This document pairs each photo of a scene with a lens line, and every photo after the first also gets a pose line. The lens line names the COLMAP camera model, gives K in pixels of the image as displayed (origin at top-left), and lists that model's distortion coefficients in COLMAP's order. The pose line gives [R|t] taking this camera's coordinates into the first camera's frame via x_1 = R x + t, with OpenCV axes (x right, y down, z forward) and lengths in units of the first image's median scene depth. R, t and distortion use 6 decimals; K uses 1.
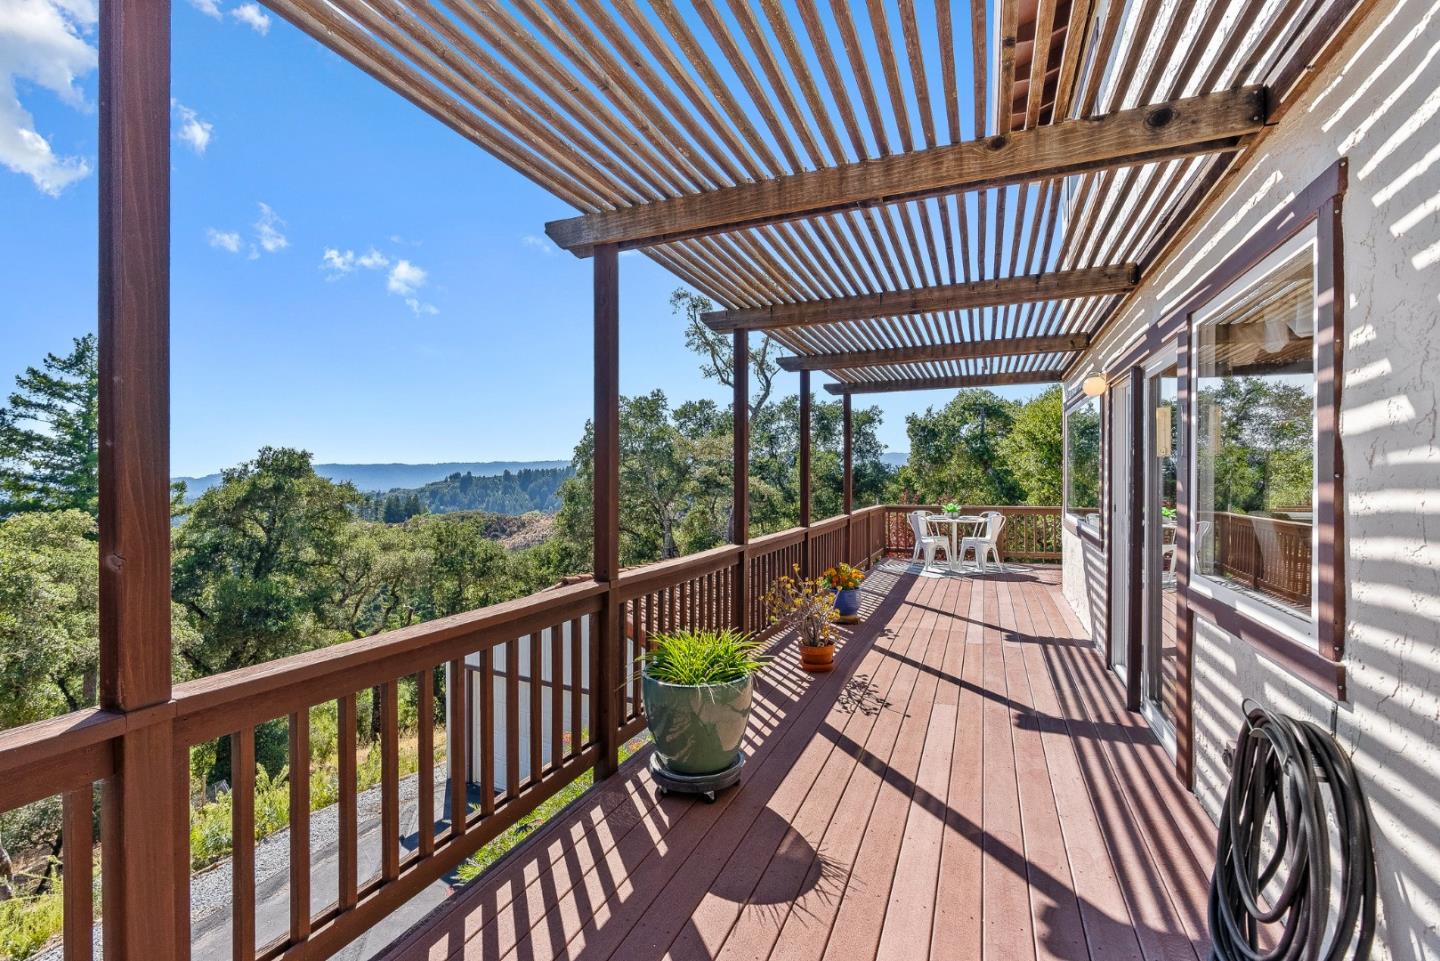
lens RADIAL K [[642.8, 0, 720.0], [0, 642.8, 480.5], [0, 0, 1]] dist [-0.000114, -0.000044]
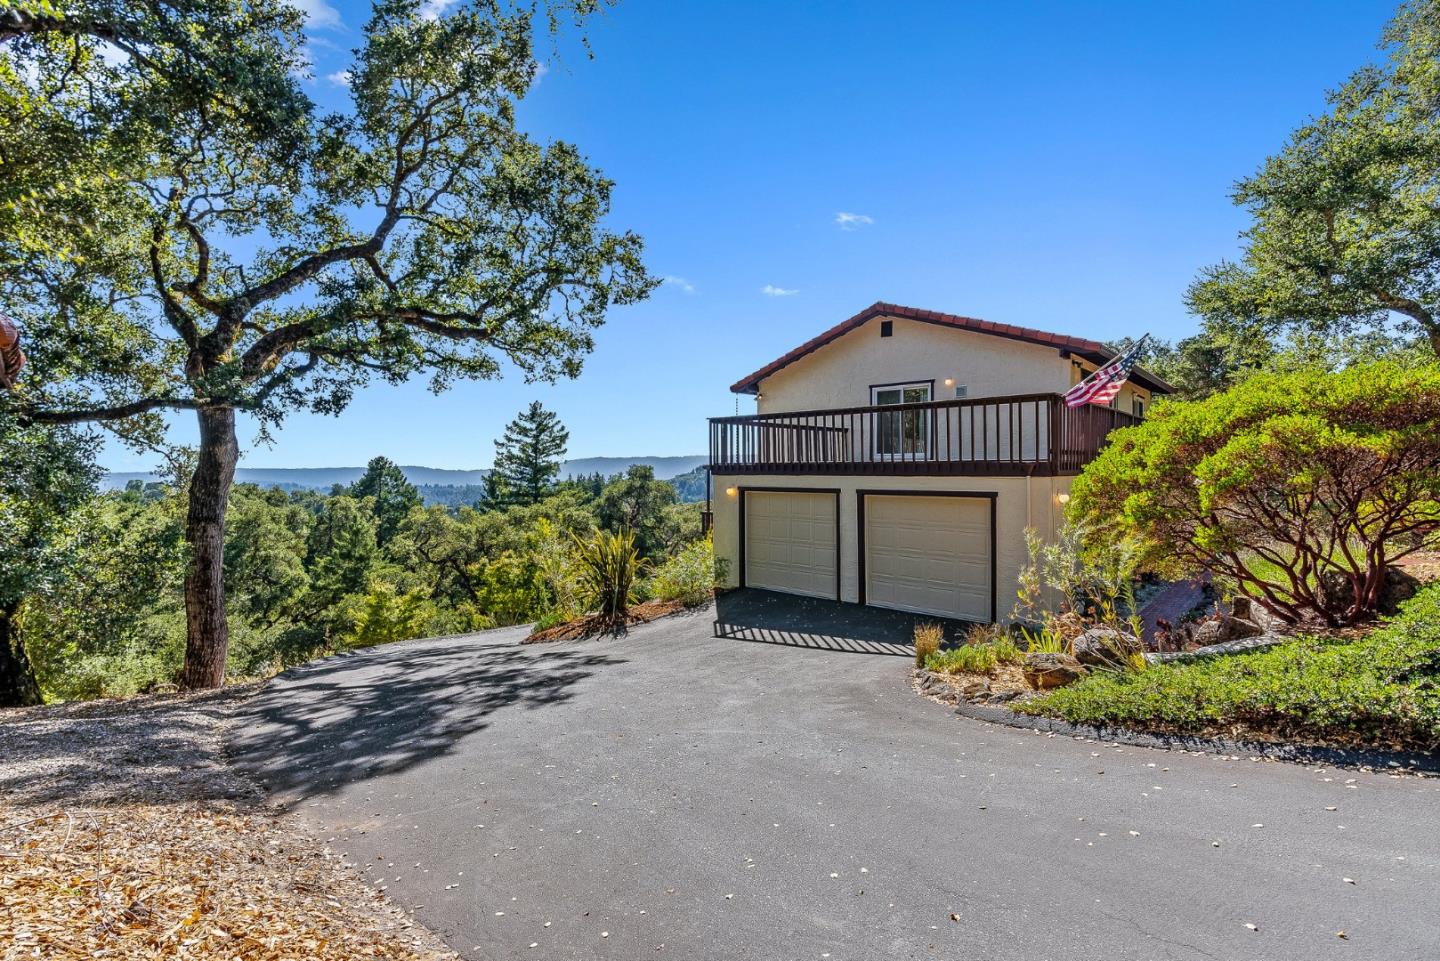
lens RADIAL K [[642.8, 0, 720.0], [0, 642.8, 480.5], [0, 0, 1]] dist [-0.000114, -0.000044]
pose [[0.940131, 0.005381, -0.340771, 0.143579], [-0.001095, 0.999918, 0.012769, -0.024468], [0.340812, -0.011631, 0.940060, -0.571647]]
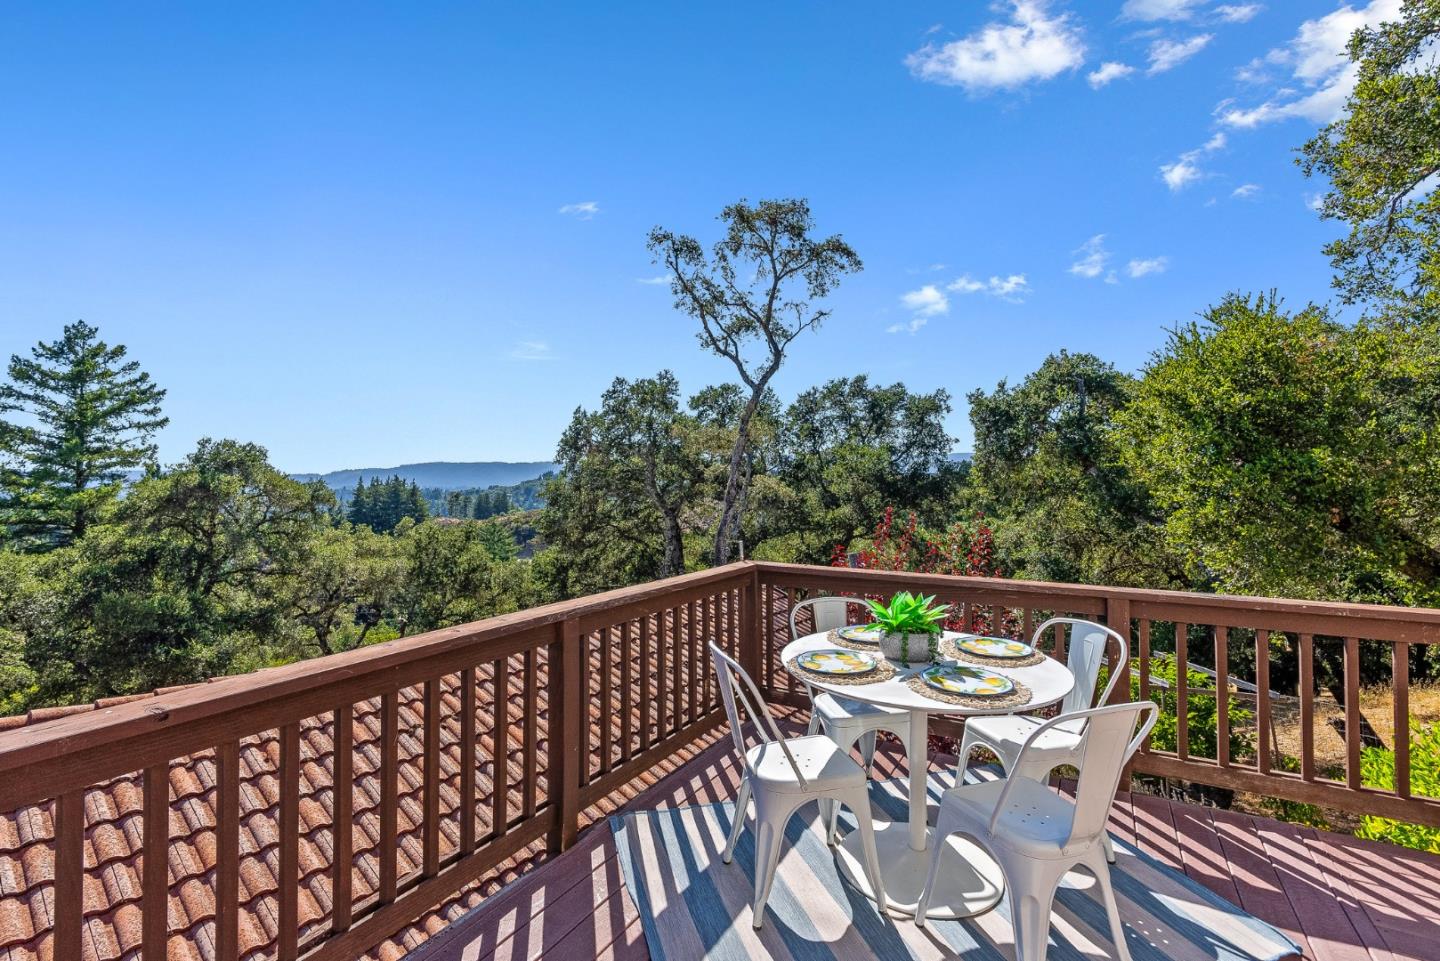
lens RADIAL K [[642.8, 0, 720.0], [0, 642.8, 480.5], [0, 0, 1]] dist [-0.000114, -0.000044]
pose [[0.991347, 0.008238, -0.131006, 0.083895], [-0.008210, 0.999966, 0.000756, -0.001546], [0.131008, 0.000326, 0.991381, 0.194394]]
